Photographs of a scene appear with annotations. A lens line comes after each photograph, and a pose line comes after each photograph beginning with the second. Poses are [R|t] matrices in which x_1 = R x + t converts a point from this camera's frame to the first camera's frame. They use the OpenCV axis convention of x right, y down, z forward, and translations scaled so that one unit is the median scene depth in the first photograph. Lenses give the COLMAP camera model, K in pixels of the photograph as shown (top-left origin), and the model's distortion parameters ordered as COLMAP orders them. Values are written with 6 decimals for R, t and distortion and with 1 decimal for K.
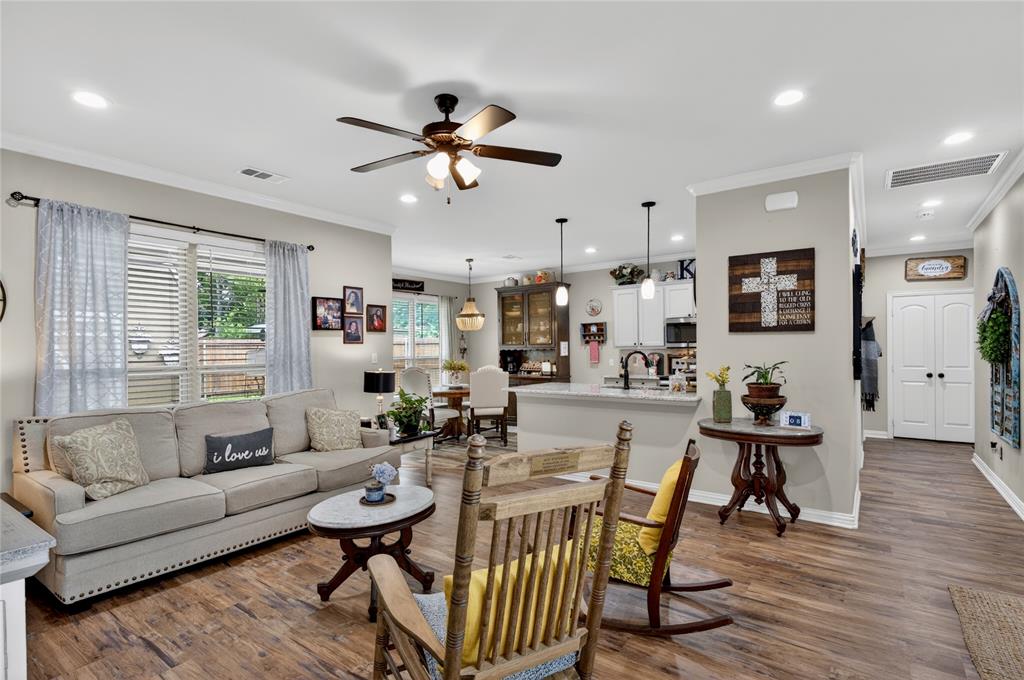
lens RADIAL K [[502.6, 0, 499.9], [0, 502.6, 345.6], [0, 0, 1]] dist [0.003101, -0.005342]
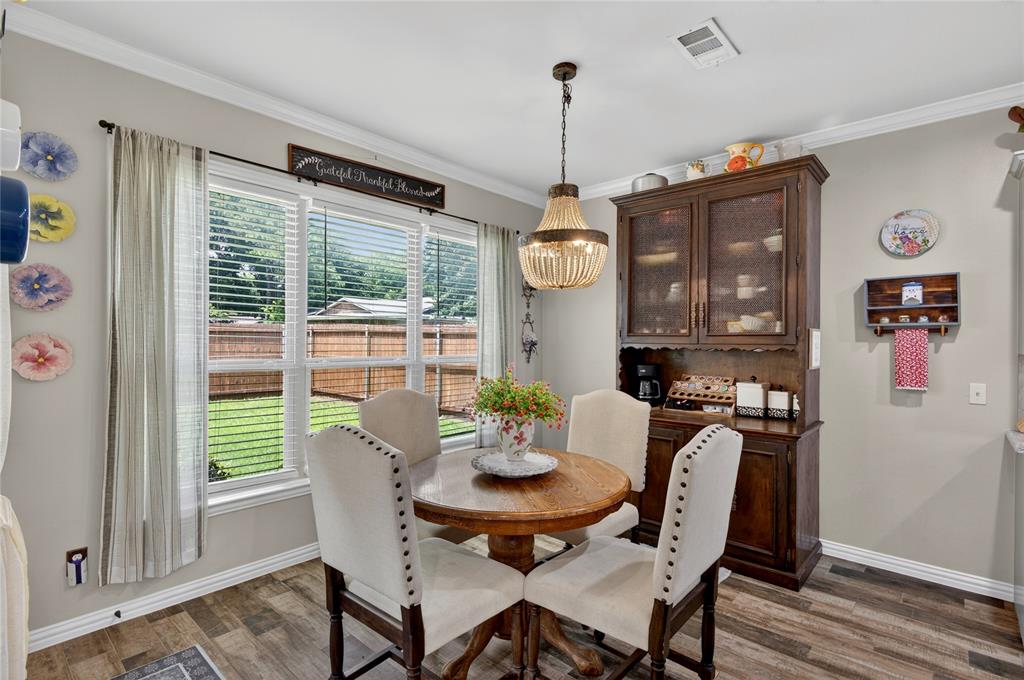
lens RADIAL K [[485.4, 0, 512.0], [0, 485.4, 340.0], [0, 0, 1]] dist [0.004476, 0.000216]
pose [[0.996095, 0.019882, -0.086019, -0.113160], [-0.019640, 0.999800, 0.003654, 0.005692], [0.086075, -0.001951, 0.996287, 1.214467]]
